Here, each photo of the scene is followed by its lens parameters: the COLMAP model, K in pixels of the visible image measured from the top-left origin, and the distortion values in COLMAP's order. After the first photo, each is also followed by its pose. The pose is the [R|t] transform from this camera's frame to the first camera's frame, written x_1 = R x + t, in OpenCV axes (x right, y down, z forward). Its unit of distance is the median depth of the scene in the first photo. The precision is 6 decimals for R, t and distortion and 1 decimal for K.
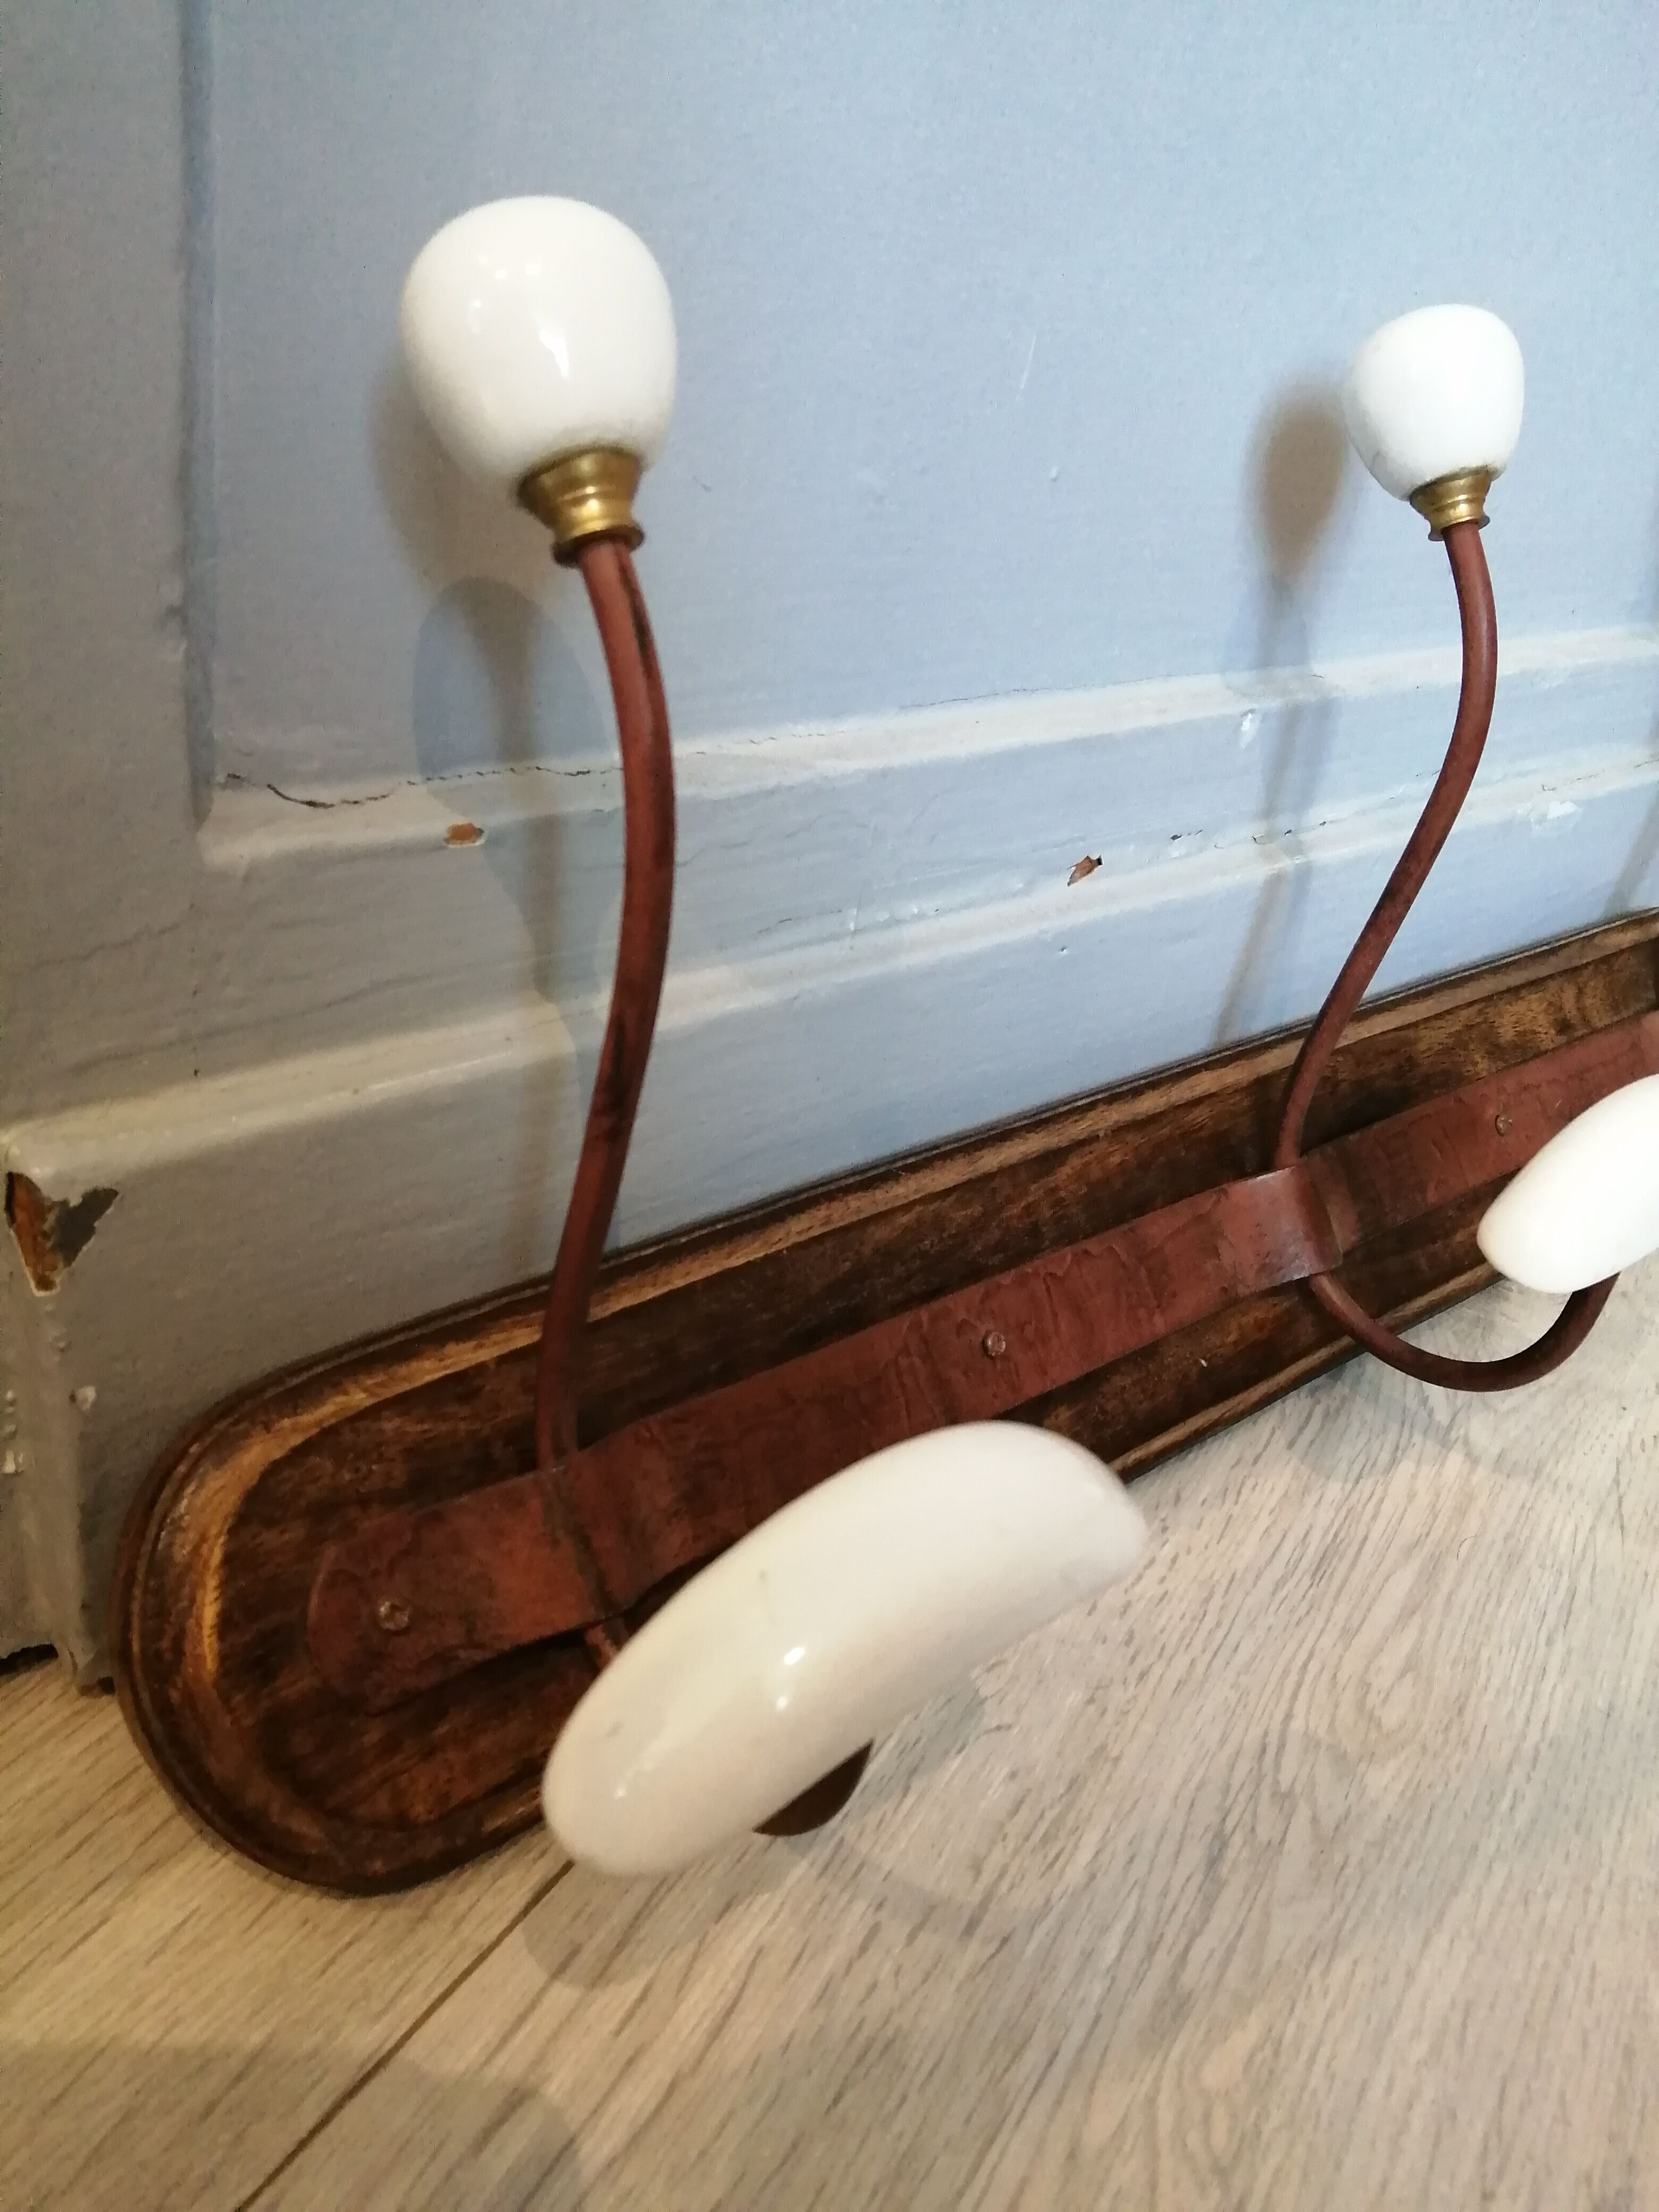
lens RADIAL K [[1772.7, 0, 814.6], [0, 1772.7, 1111.0], [0, 0, 1]] dist [0.038428, -0.101360]
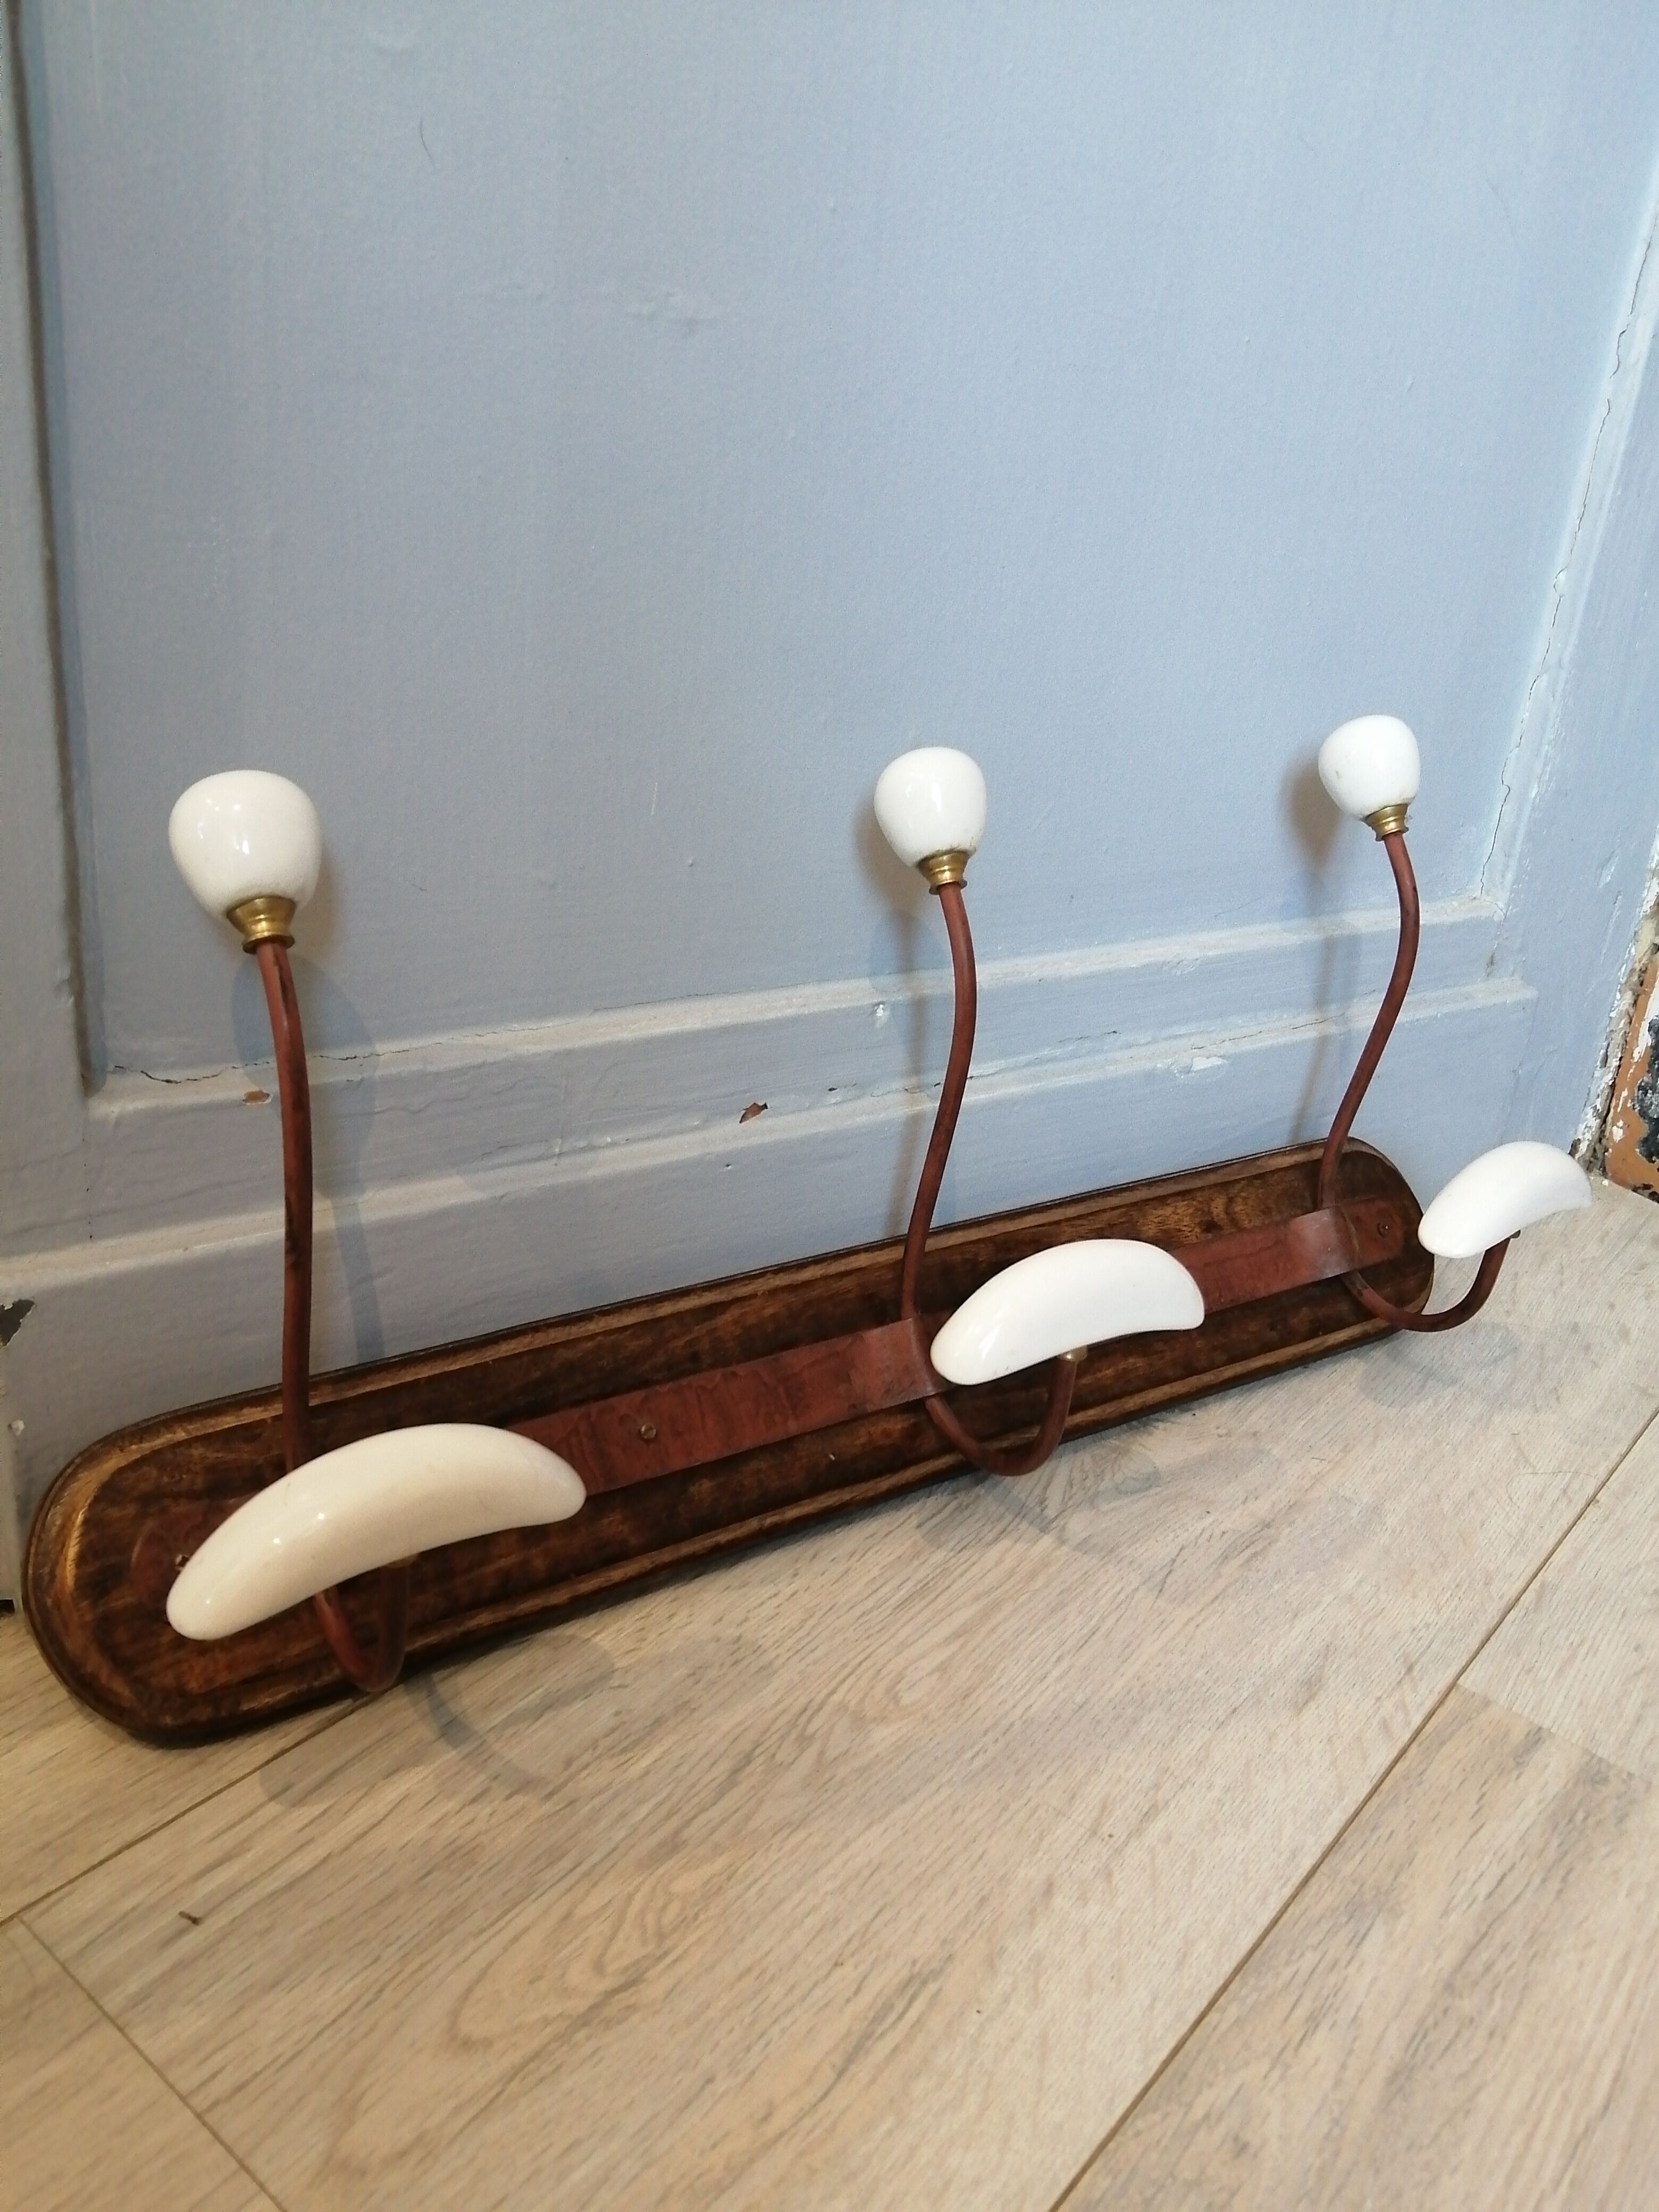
lens RADIAL K [[1772.7, 0, 826.5], [0, 1772.7, 1103.9], [0, 0, 1]] dist [0.038428, -0.101360]
pose [[0.992022, -0.015413, -0.125121, 0.463295], [-0.002653, 0.989726, -0.142955, 0.076714], [0.126039, 0.142147, 0.981788, -0.498571]]
